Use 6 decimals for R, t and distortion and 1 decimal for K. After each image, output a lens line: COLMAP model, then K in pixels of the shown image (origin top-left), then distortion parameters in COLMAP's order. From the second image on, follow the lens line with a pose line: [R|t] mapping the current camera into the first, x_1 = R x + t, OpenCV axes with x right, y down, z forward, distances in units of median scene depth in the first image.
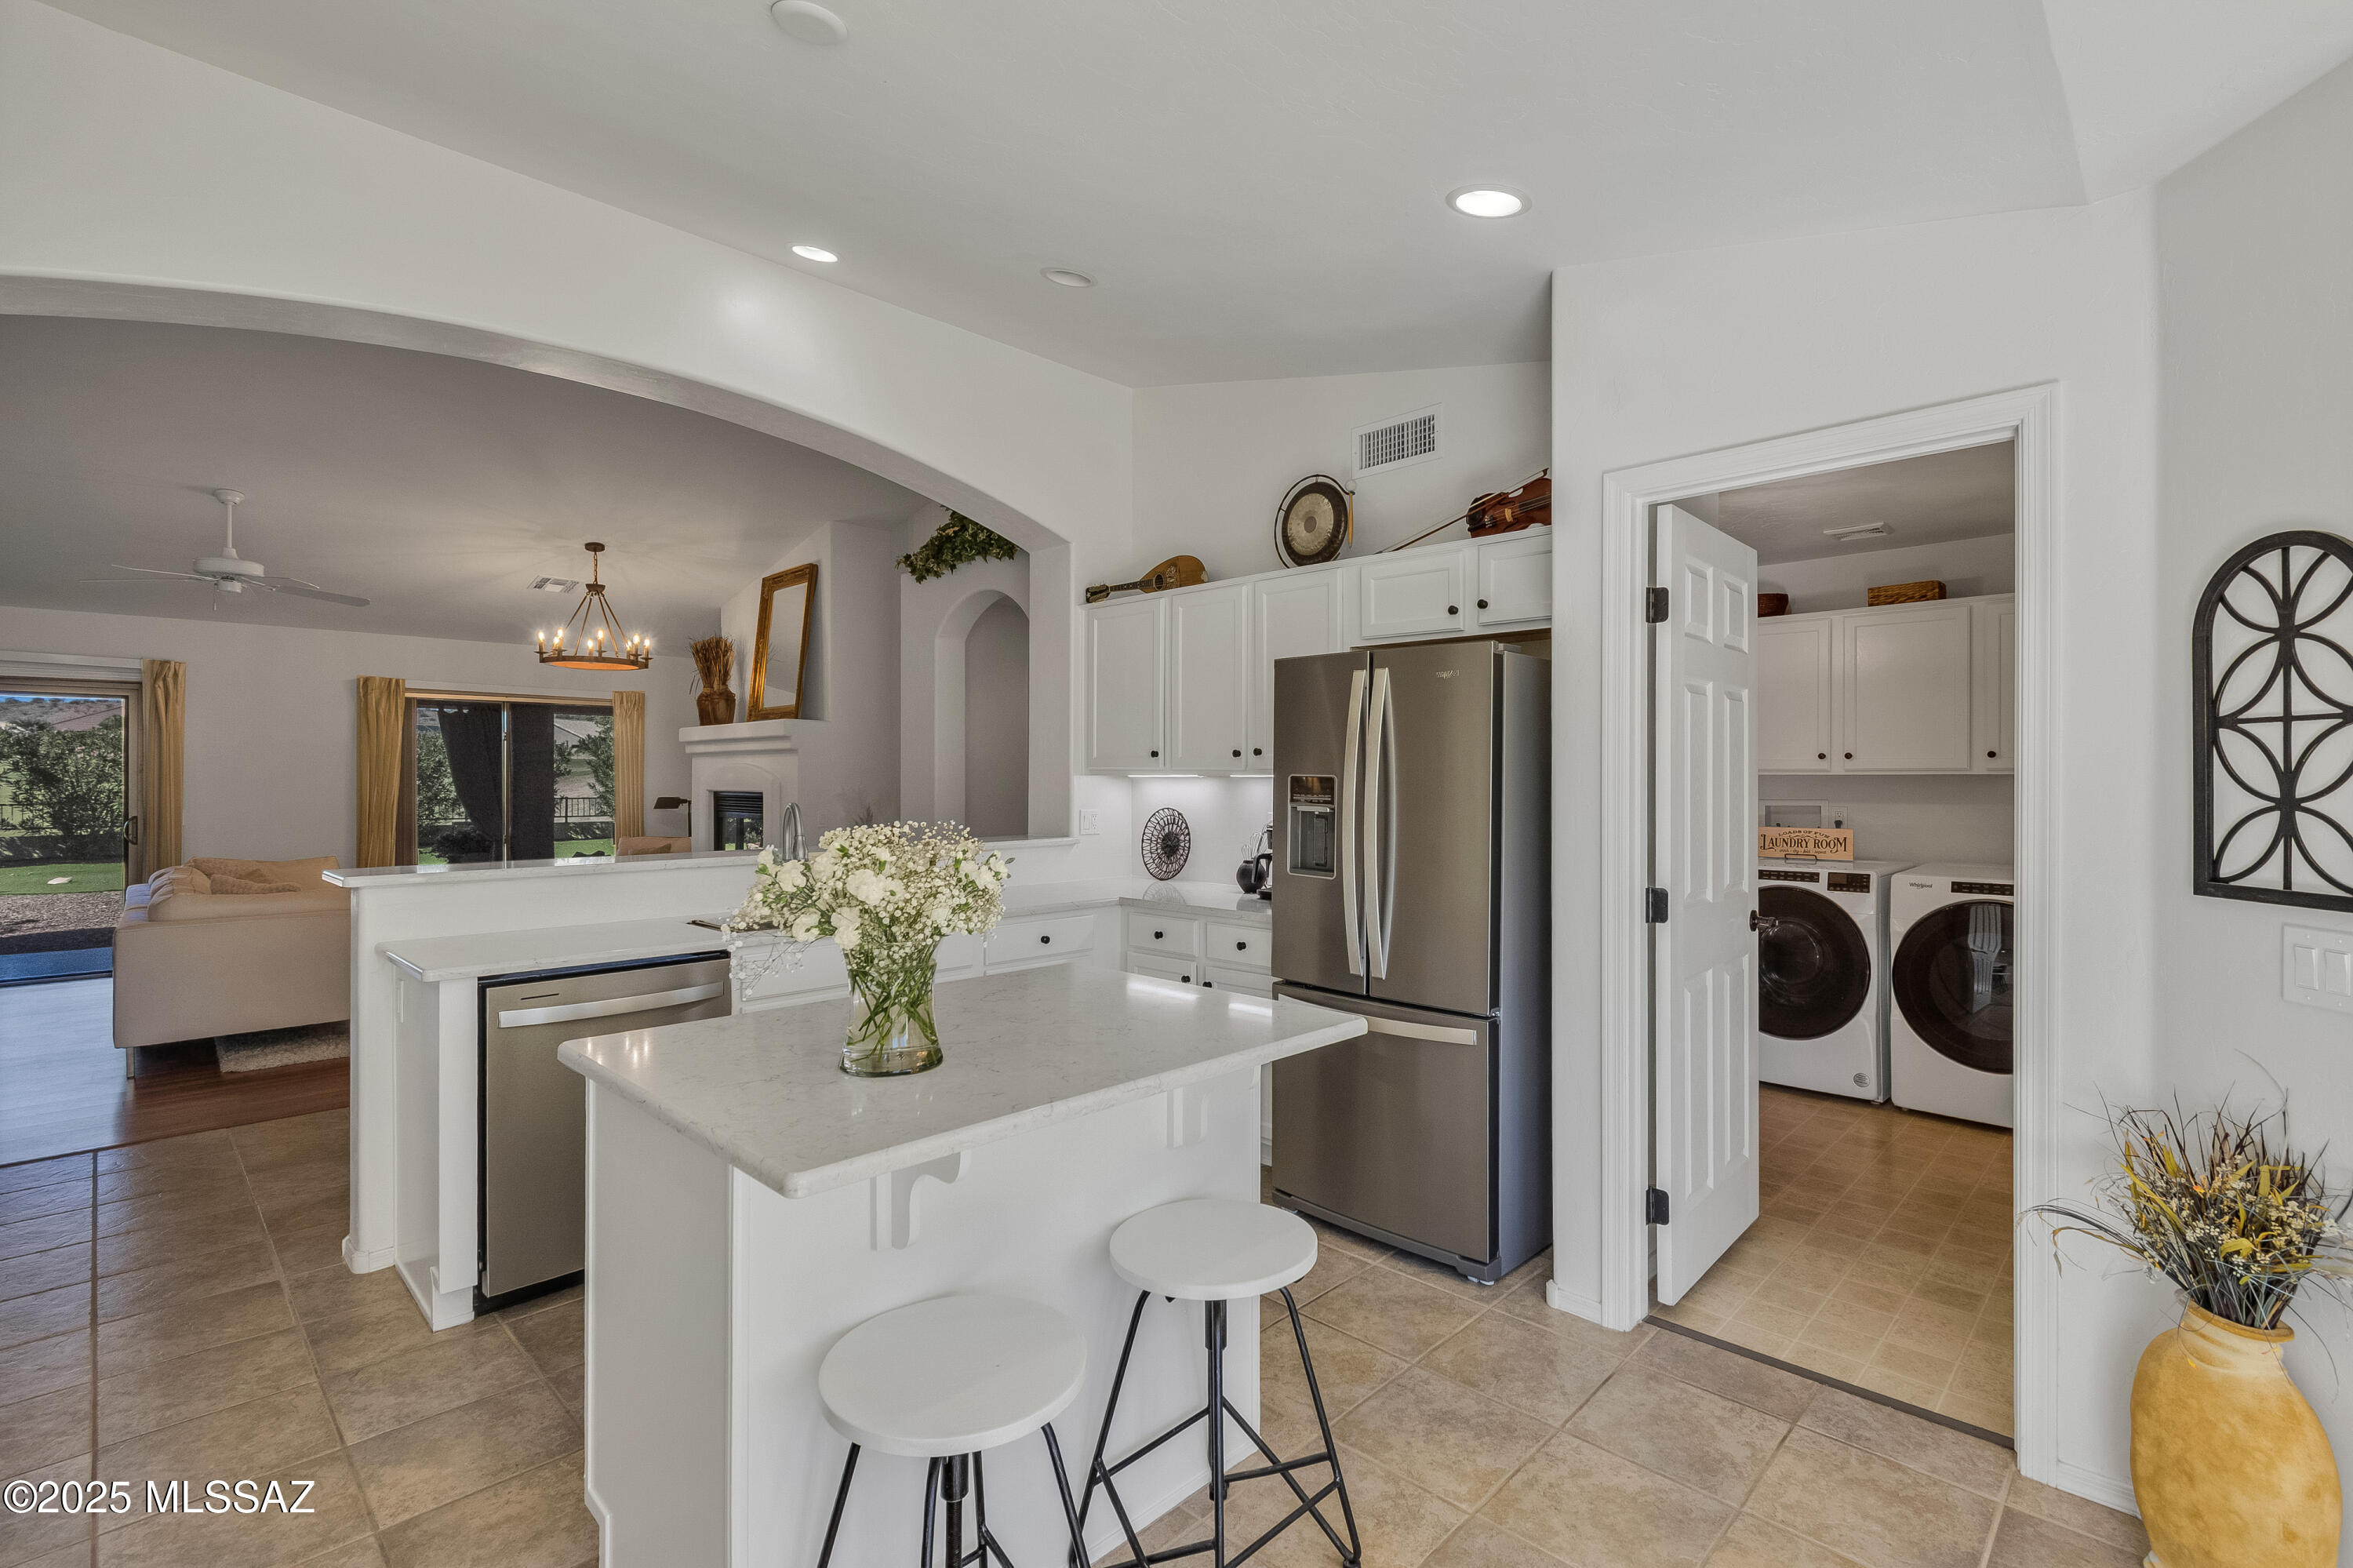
lens RADIAL K [[1070.9, 0, 1256.1], [0, 1070.9, 785.0], [0, 0, 1]] dist [0.000744, -0.000350]
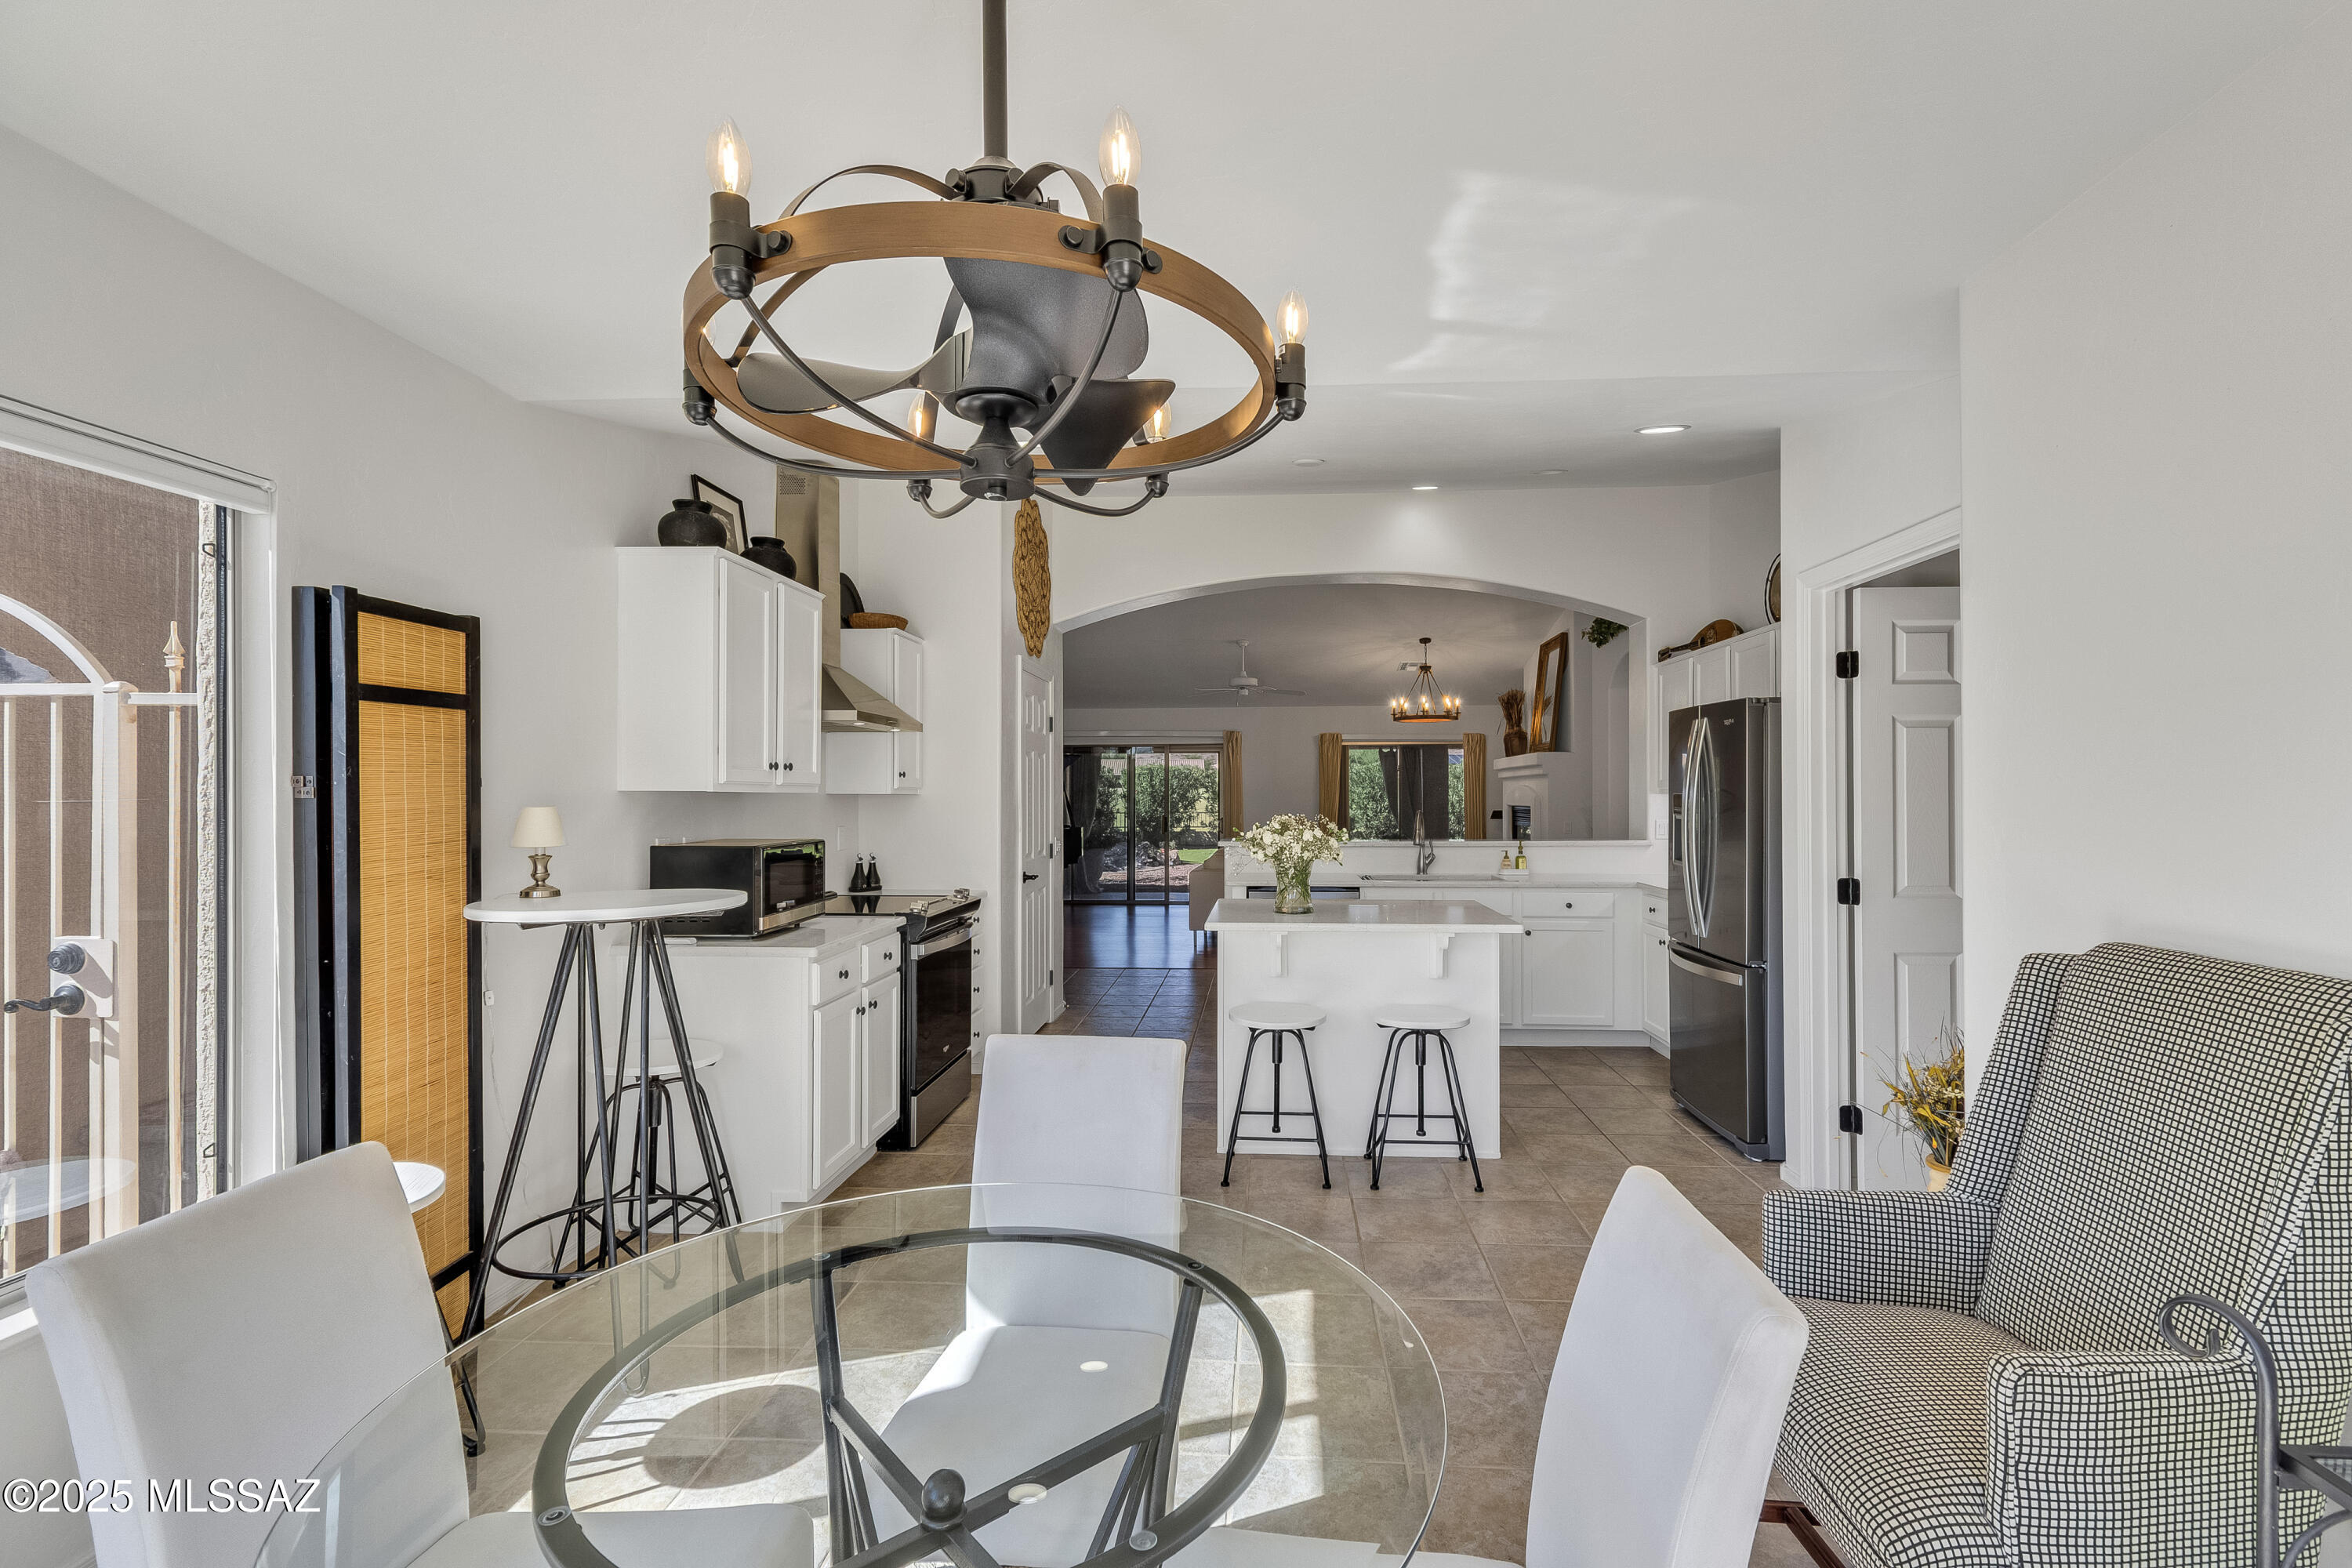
lens RADIAL K [[1070.4, 0, 1255.5], [0, 1070.4, 785.0], [0, 0, 1]] dist [0.000744, -0.000350]
pose [[0.667582, -0.010317, -0.744465, 0.326370], [-0.001693, 0.999880, -0.015375, 0.001219], [0.744535, 0.011524, 0.667484, -0.162147]]
